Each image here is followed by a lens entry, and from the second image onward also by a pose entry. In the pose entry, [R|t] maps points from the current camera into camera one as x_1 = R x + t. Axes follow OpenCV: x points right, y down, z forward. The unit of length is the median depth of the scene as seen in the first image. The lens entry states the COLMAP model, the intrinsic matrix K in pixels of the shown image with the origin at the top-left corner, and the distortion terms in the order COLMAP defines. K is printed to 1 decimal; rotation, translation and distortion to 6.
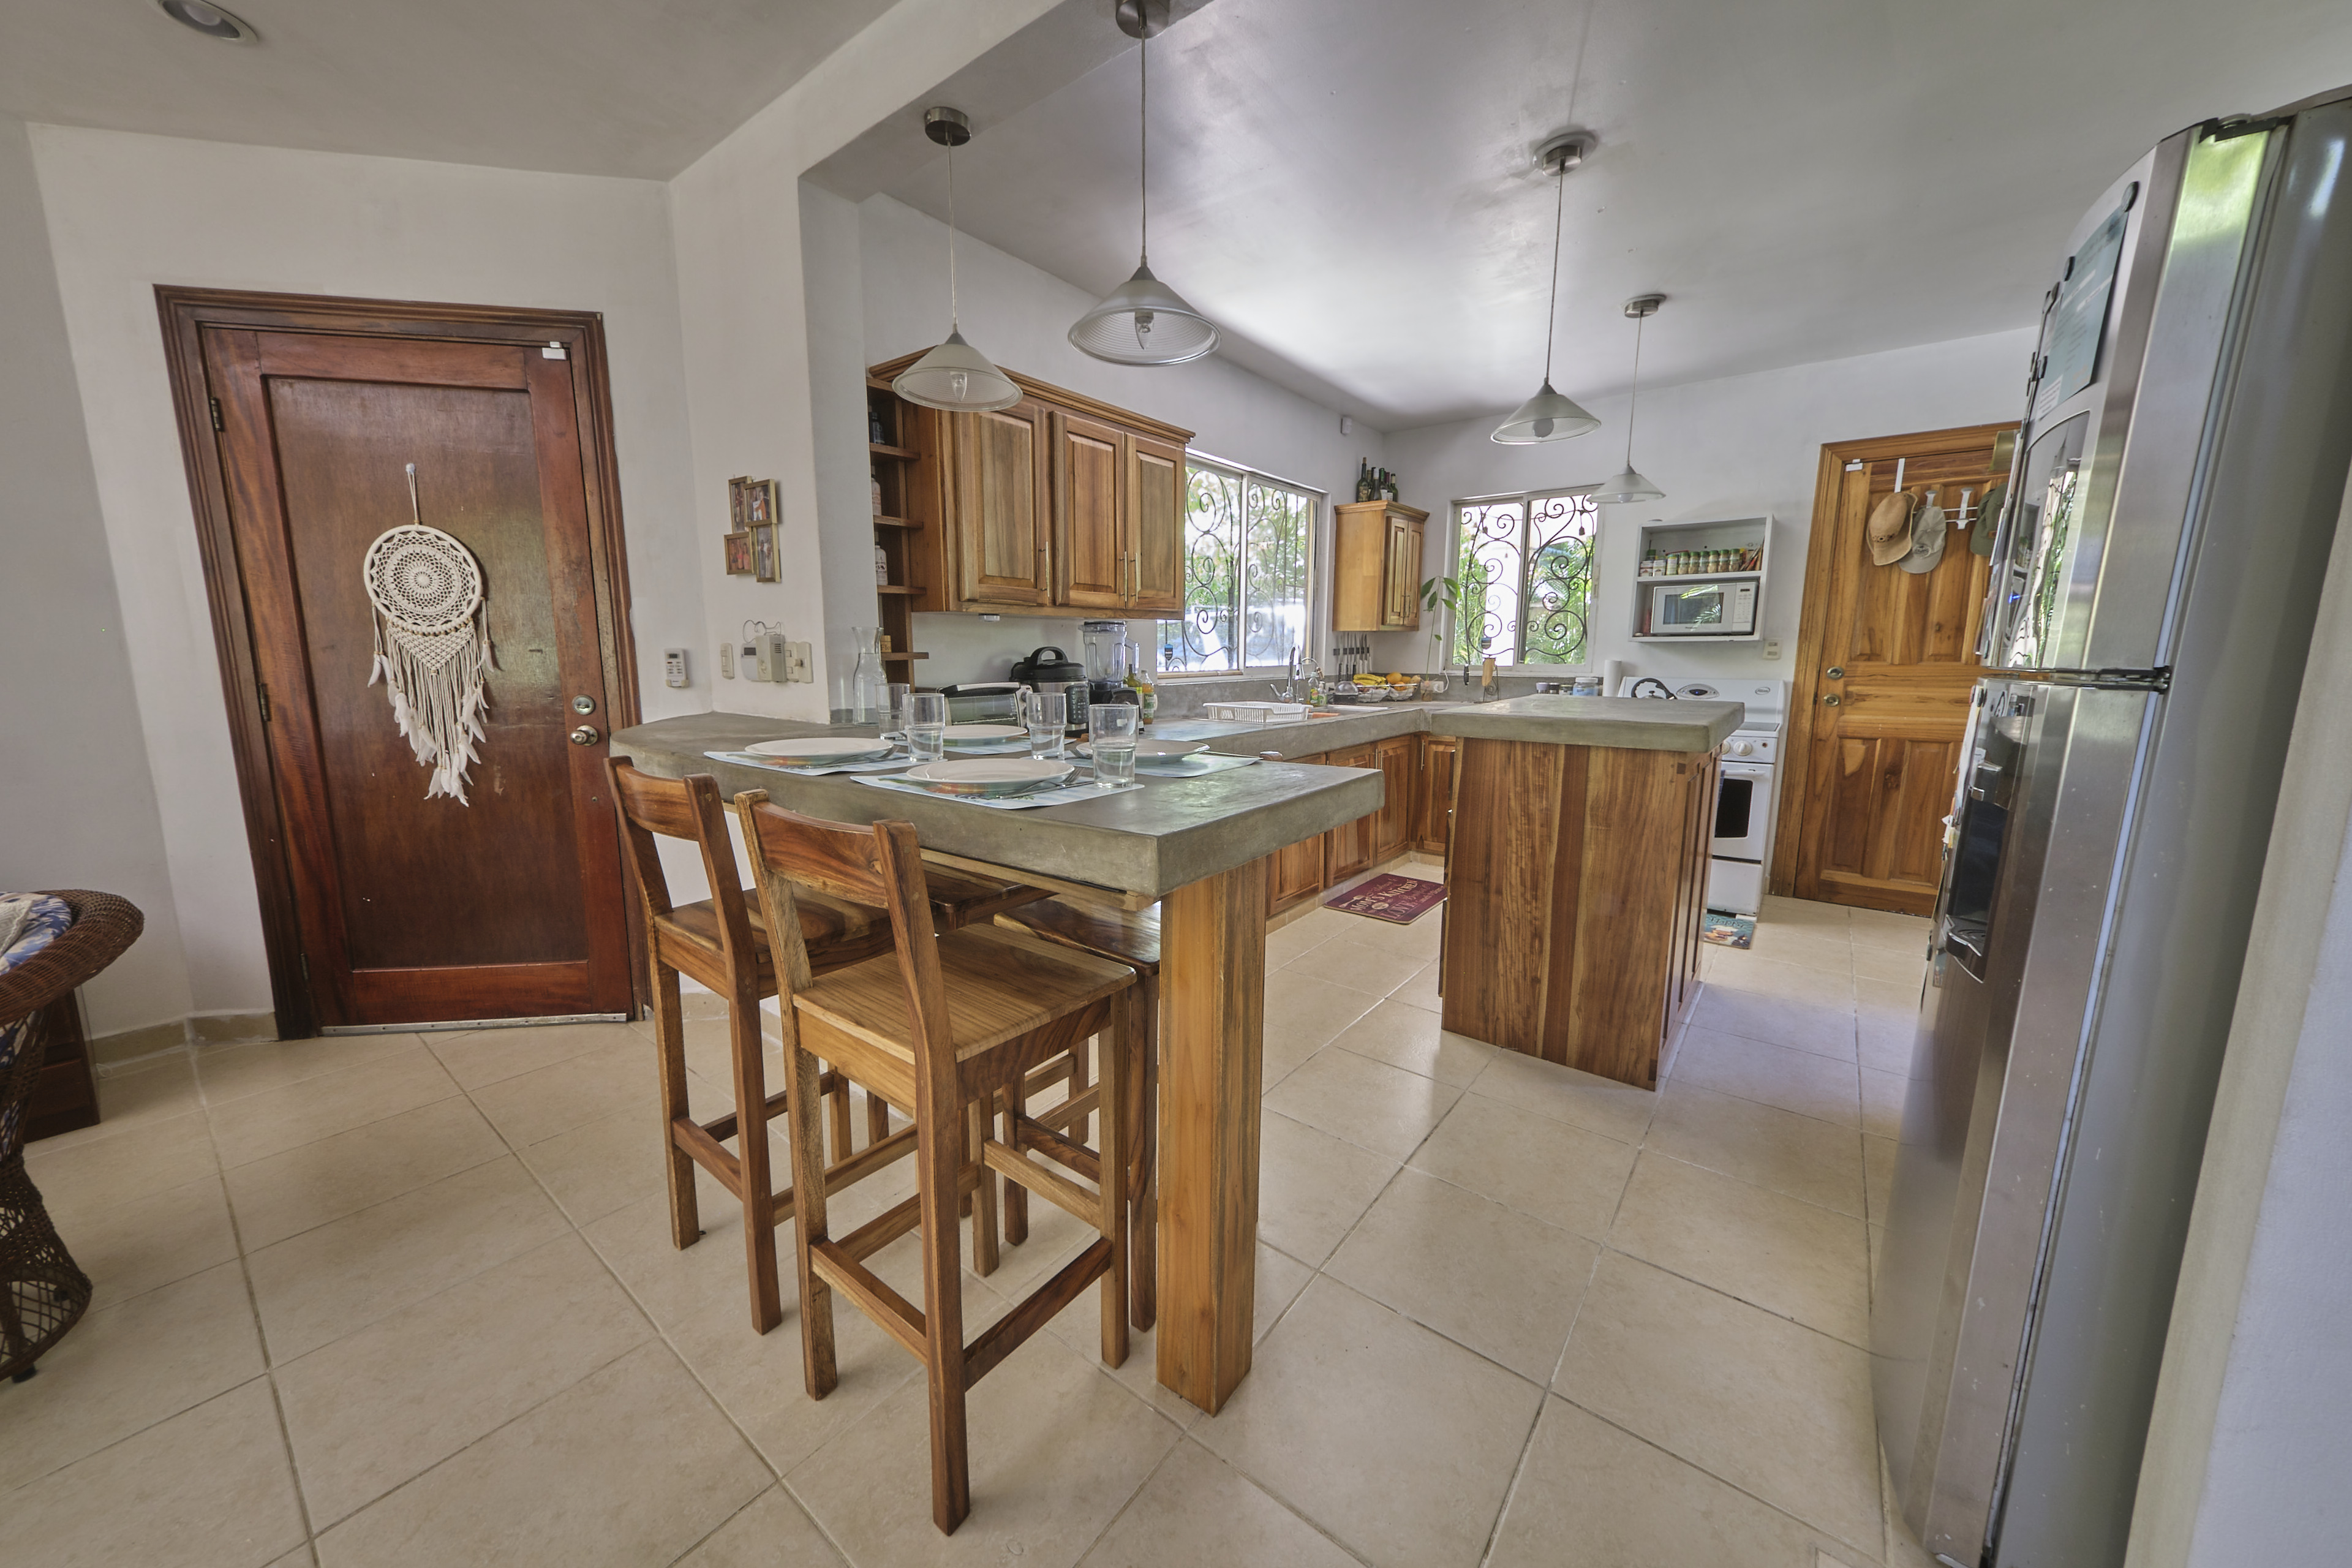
lens RADIAL K [[826.2, 0, 1178.7], [0, 826.2, 773.6], [0, 0, 1]] dist [0.011373, -0.000513]
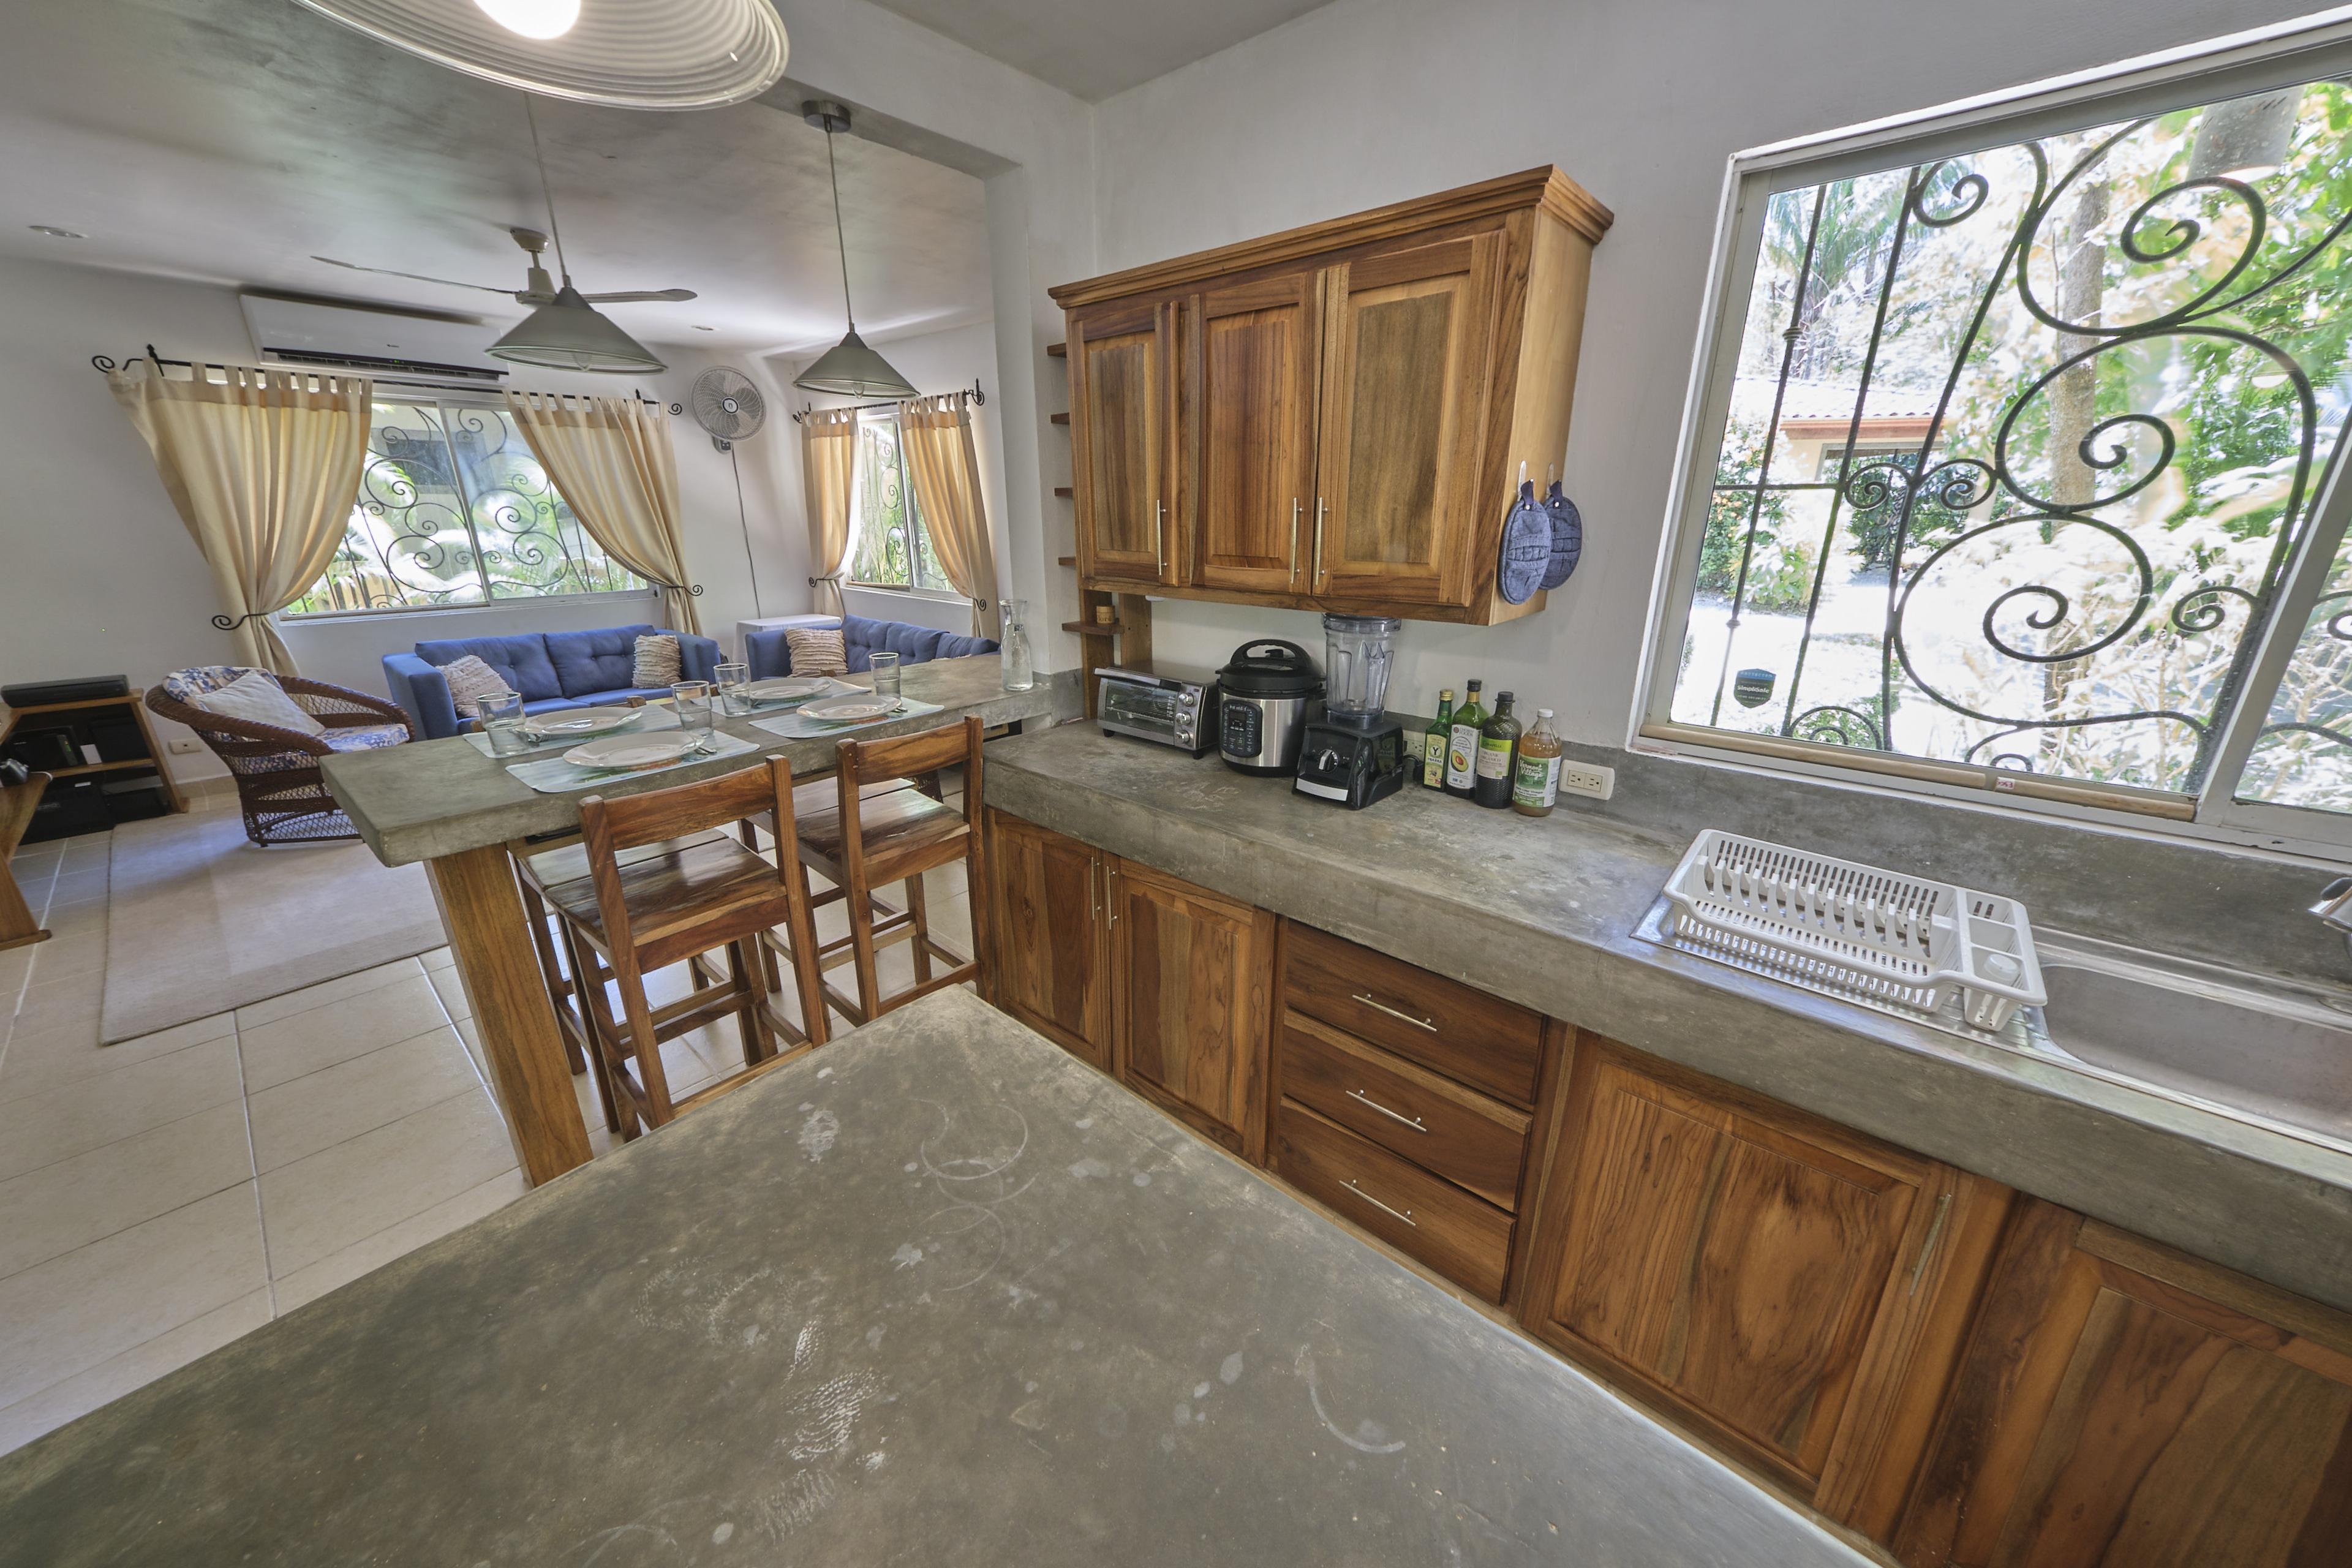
lens RADIAL K [[826.2, 0, 1178.8], [0, 826.2, 771.7], [0, 0, 1]] dist [0.011373, -0.000513]
pose [[-0.055541, 0.306190, -0.950349, 0.571305], [-0.151557, 0.938204, 0.311134, -0.267498], [0.986887, 0.161312, -0.005703, 0.993458]]
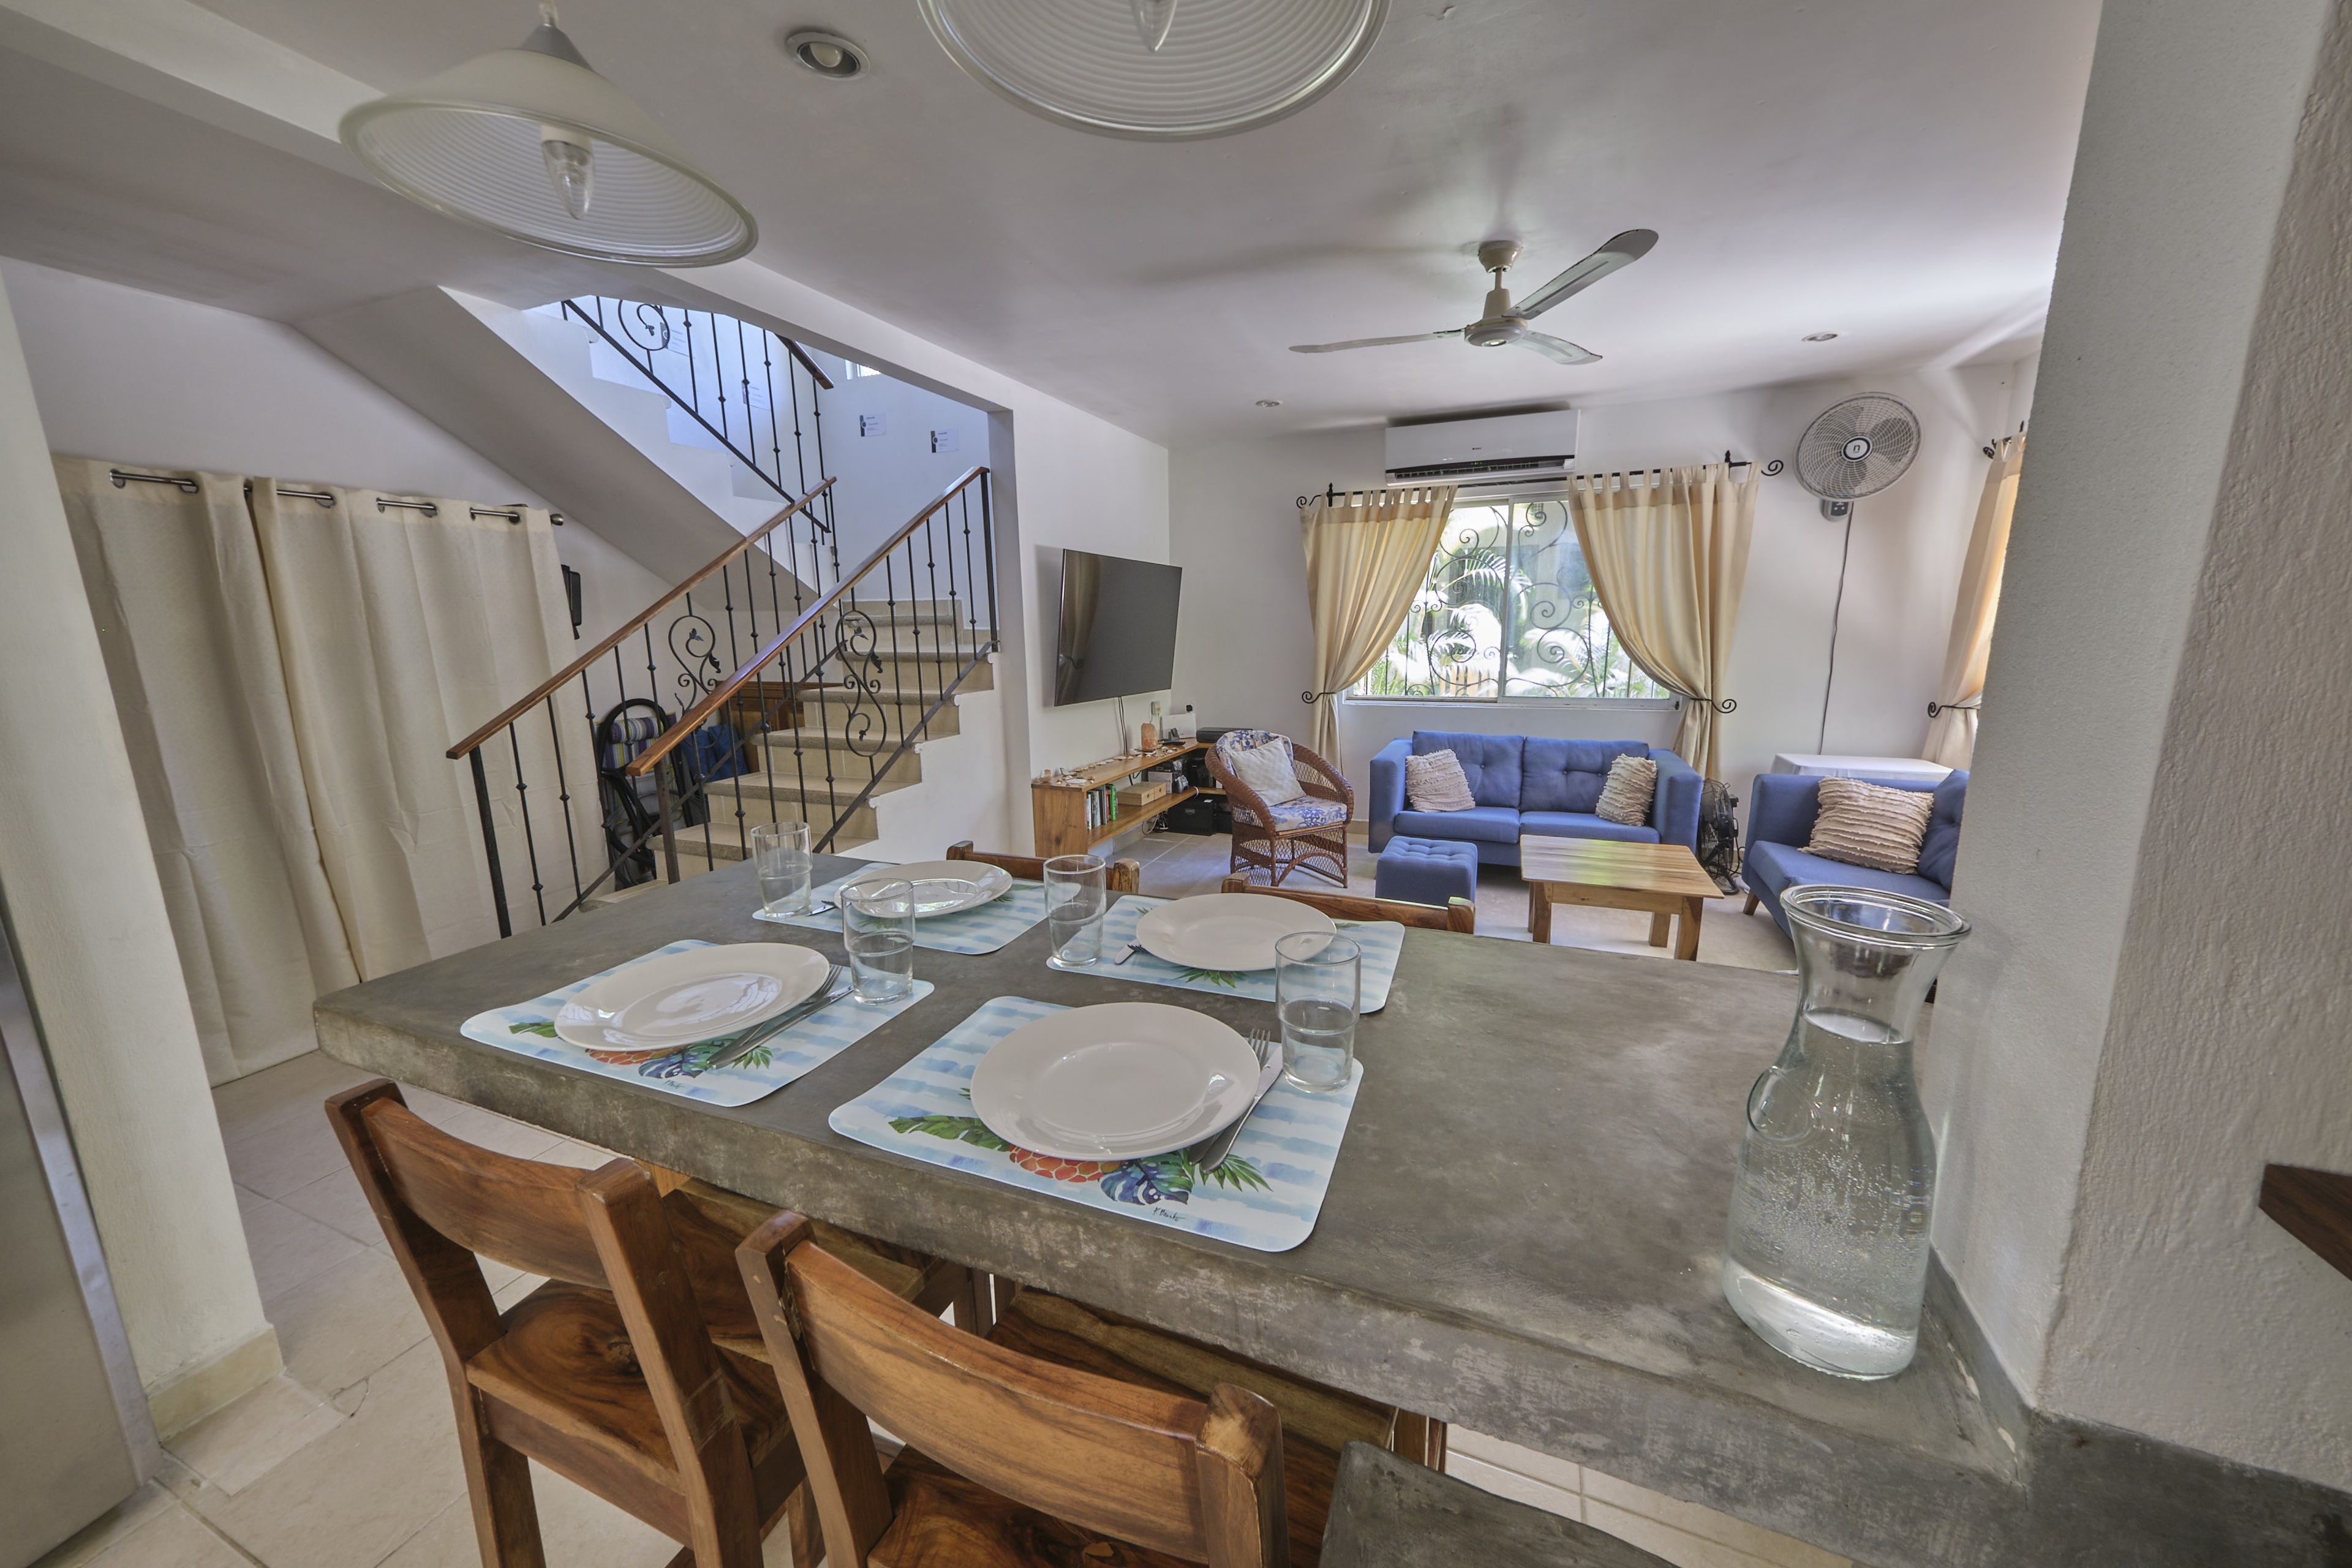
lens RADIAL K [[826.2, 0, 1180.3], [0, 826.2, 774.6], [0, 0, 1]] dist [0.011373, -0.000513]
pose [[-0.965204, 0.056334, -0.255356, -0.125910], [-0.030509, 0.945590, 0.323927, -0.209379], [0.259711, 0.320446, -0.910969, 0.892051]]
